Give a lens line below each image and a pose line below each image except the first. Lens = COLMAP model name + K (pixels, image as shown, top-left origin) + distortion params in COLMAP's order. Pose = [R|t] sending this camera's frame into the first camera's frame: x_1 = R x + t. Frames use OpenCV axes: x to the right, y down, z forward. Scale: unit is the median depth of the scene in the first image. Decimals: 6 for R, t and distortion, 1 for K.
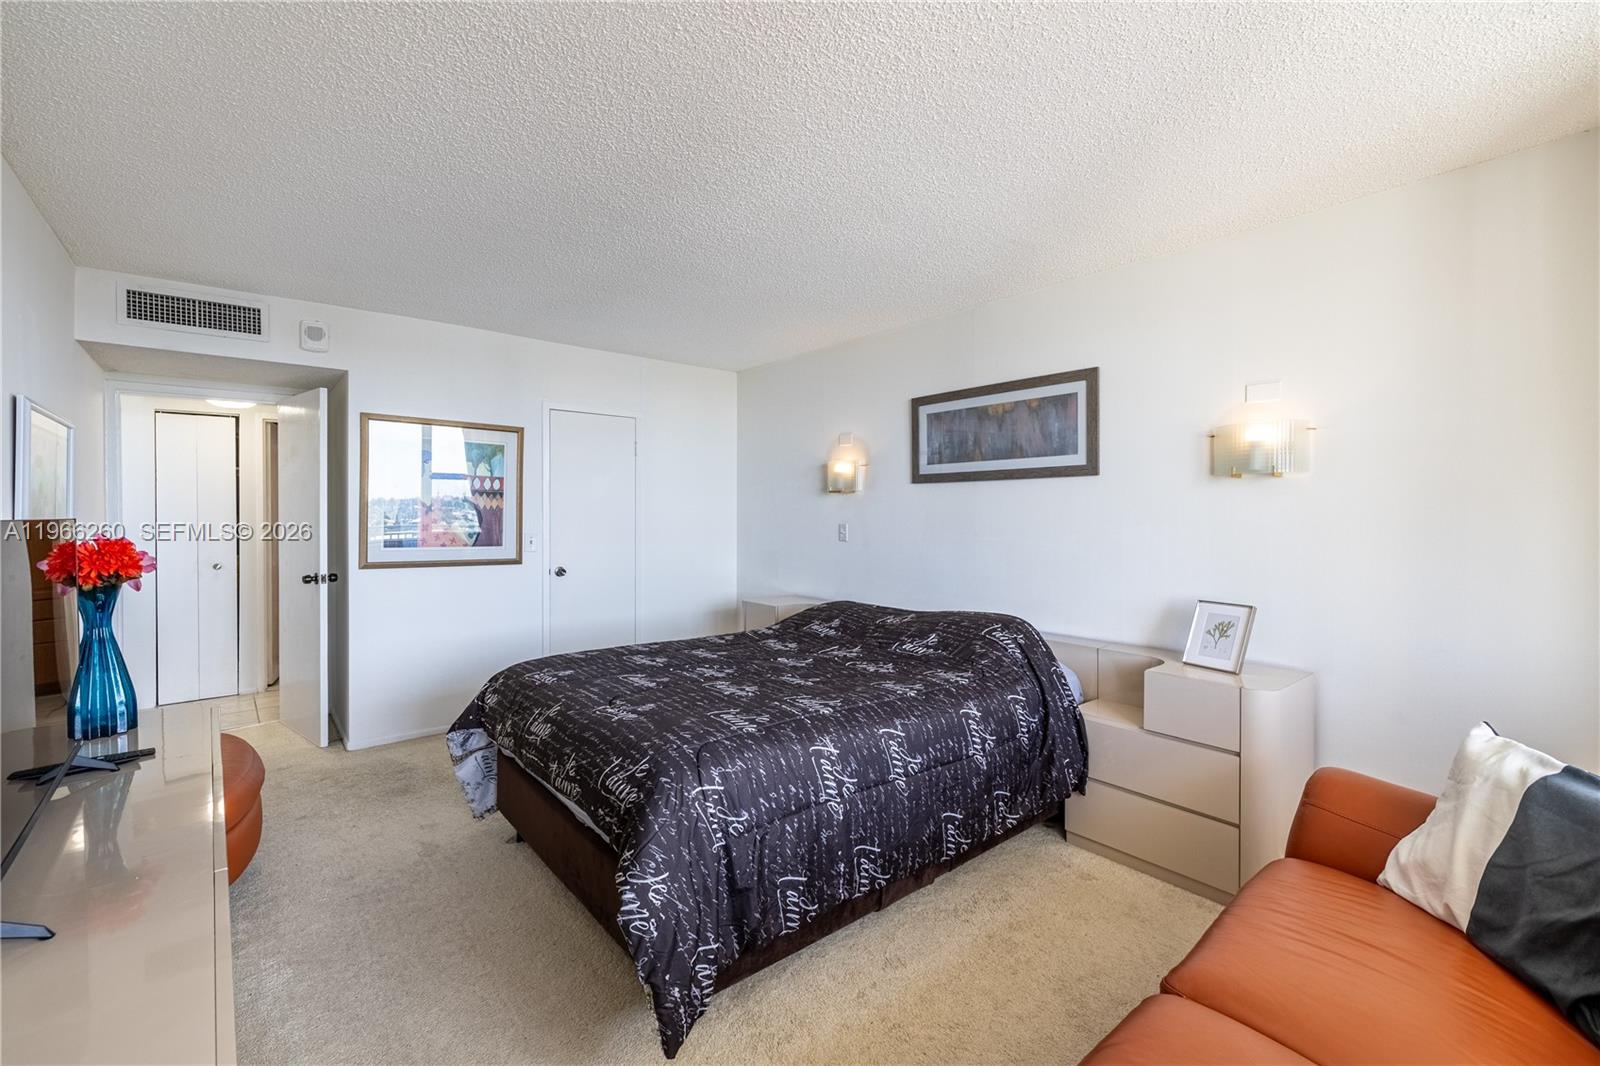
lens RADIAL K [[677.7, 0, 795.4], [0, 677.7, 519.1], [0, 0, 1]] dist [0.001705, 0.000326]
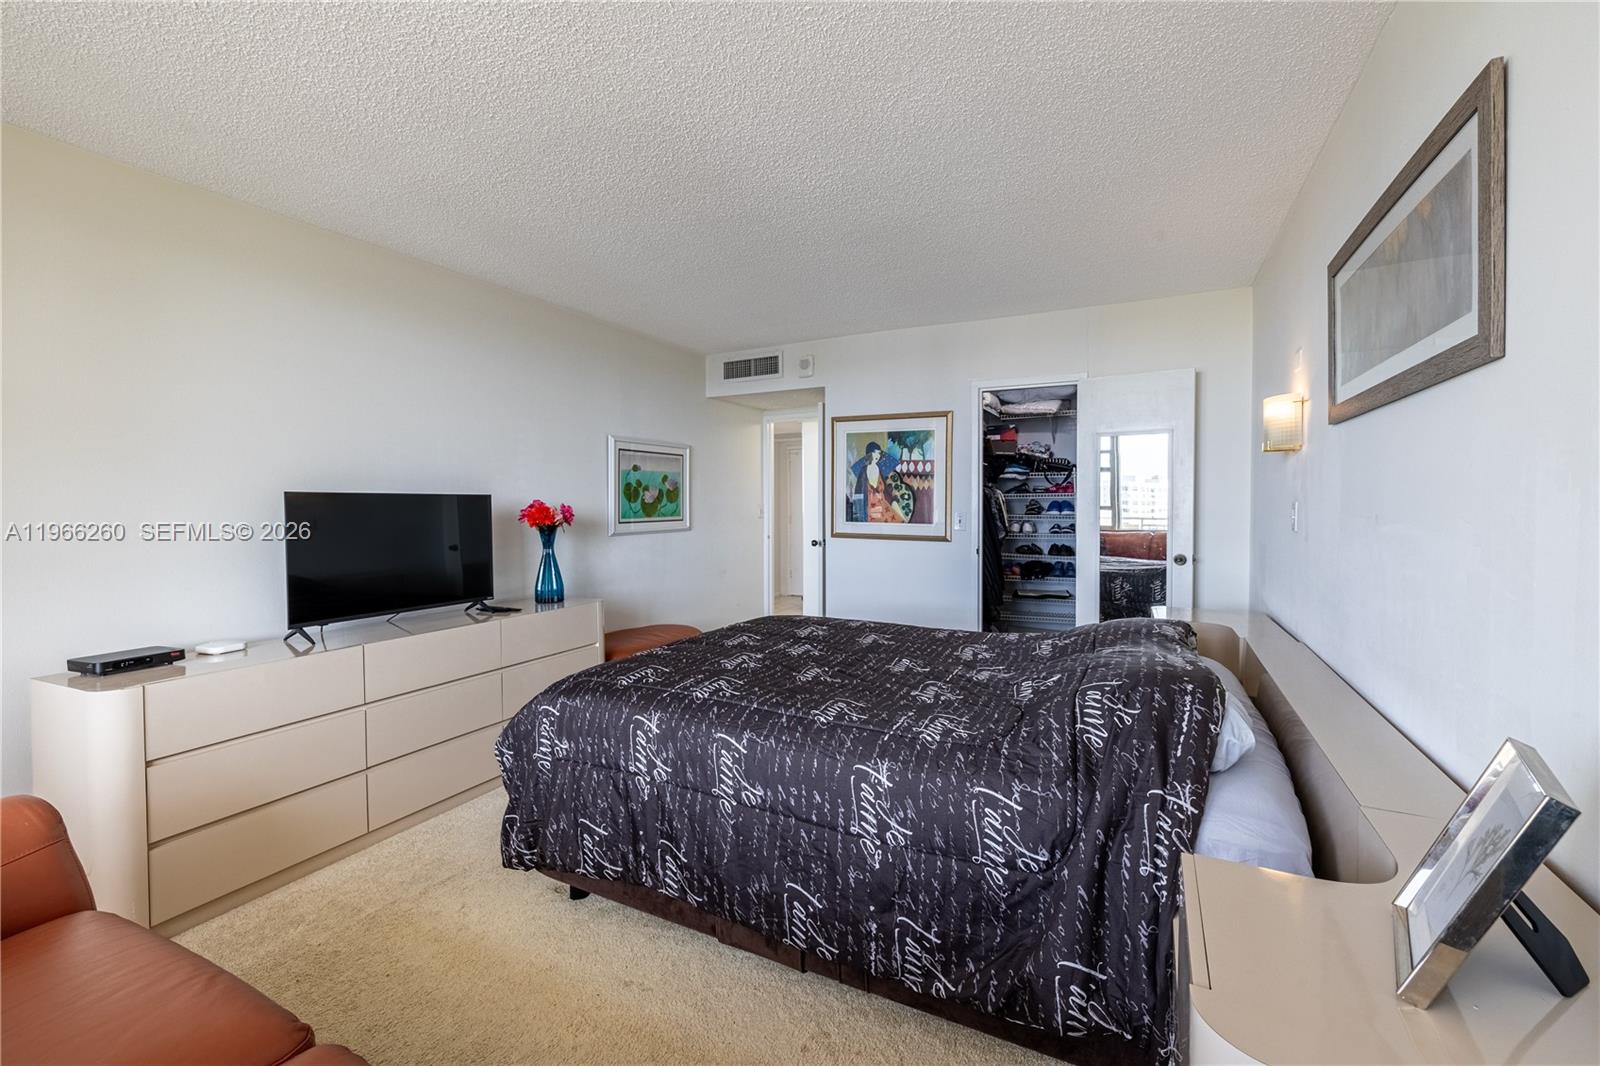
lens RADIAL K [[677.7, 0, 795.4], [0, 677.7, 519.1], [0, 0, 1]] dist [0.001705, 0.000326]
pose [[0.391445, 0.020147, -0.919981, 0.742258], [-0.004398, 0.999790, 0.020024, 0.017879], [0.920191, -0.003792, 0.391452, 0.592733]]
